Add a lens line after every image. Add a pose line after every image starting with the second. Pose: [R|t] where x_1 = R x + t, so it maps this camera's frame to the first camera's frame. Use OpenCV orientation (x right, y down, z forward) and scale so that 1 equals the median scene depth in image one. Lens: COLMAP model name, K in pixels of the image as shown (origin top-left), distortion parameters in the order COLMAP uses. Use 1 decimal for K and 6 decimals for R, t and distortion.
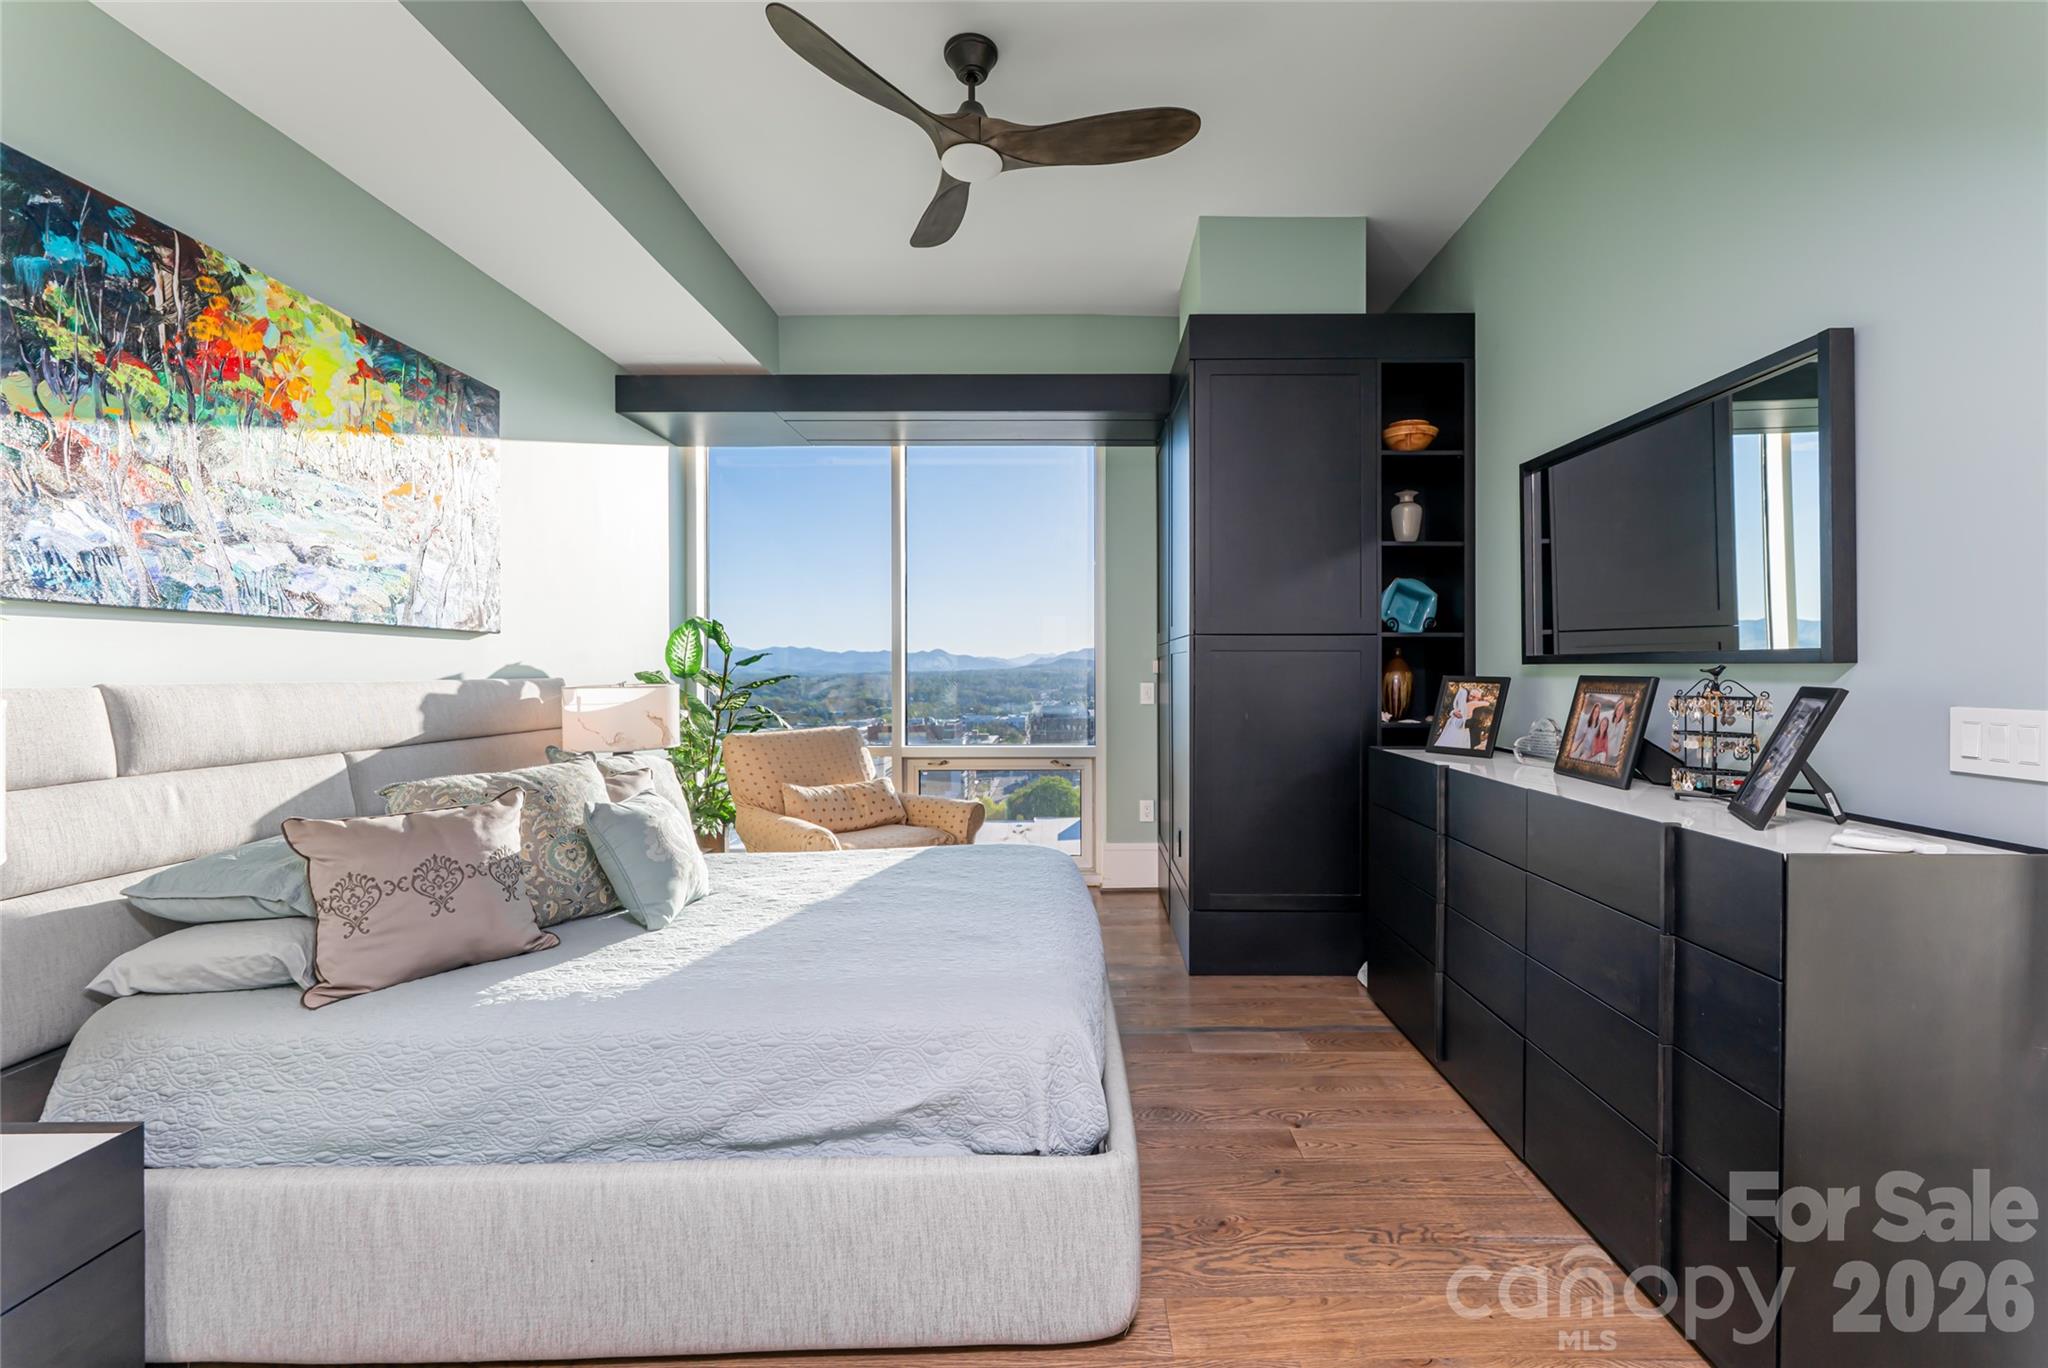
lens RADIAL K [[859.6, 0, 1079.0], [0, 859.6, 670.7], [0, 0, 1]] dist [0.012188, -0.000176]
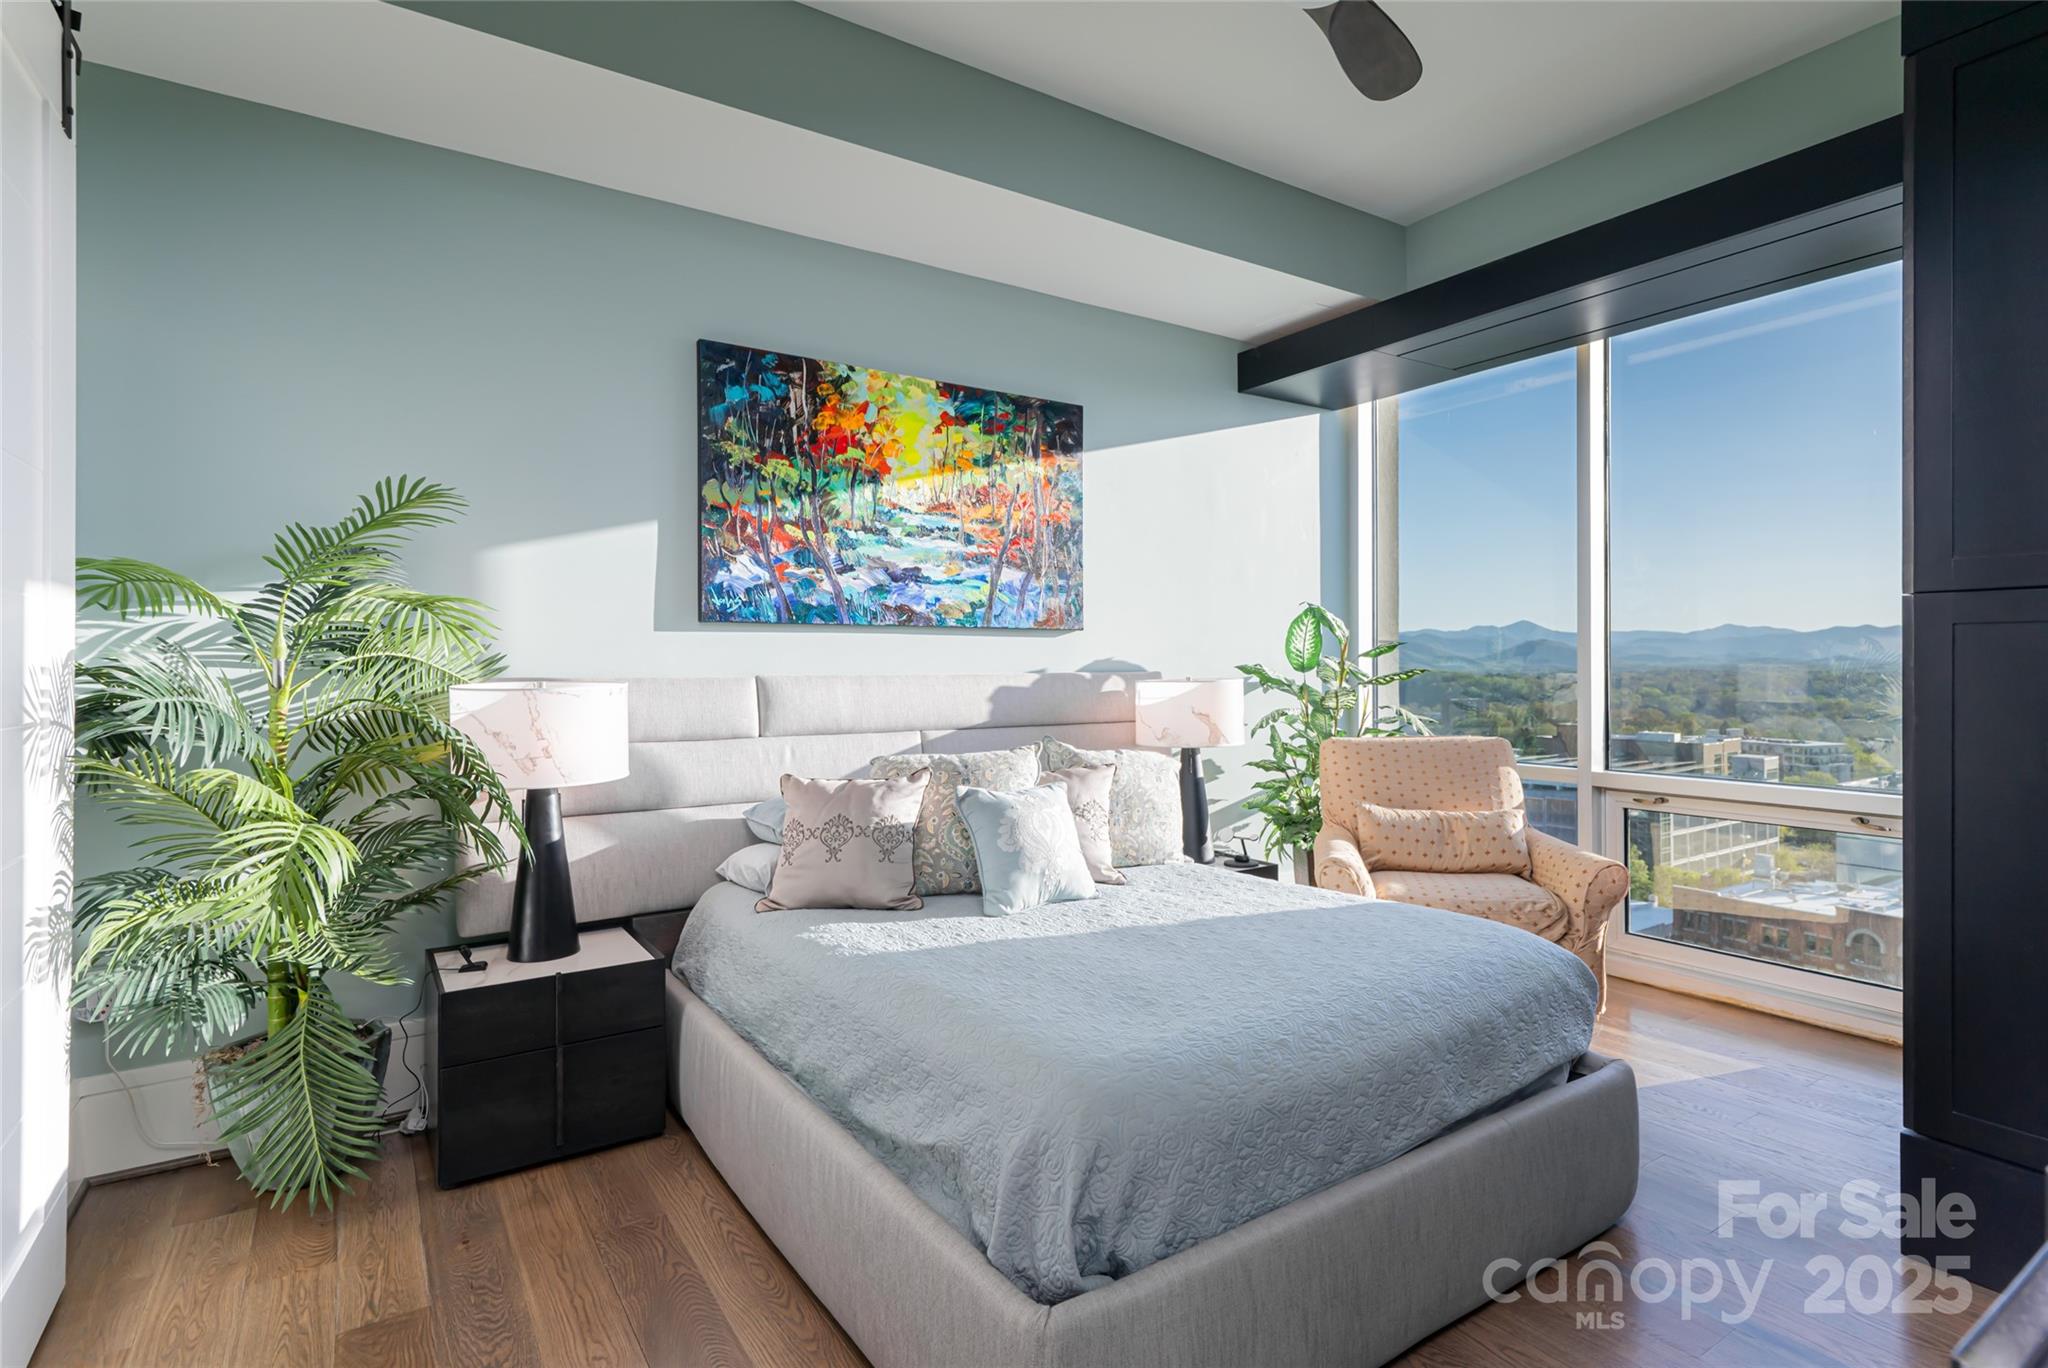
lens RADIAL K [[1049.5, 0, 1078.3], [0, 1049.5, 669.2], [0, 0, 1]] dist [0.012202, -0.000357]
pose [[0.562480, 0.001426, -0.826809, 0.588070], [0.003611, 0.999985, 0.004181, -0.000424], [0.826803, -0.005337, 0.562467, 0.368879]]
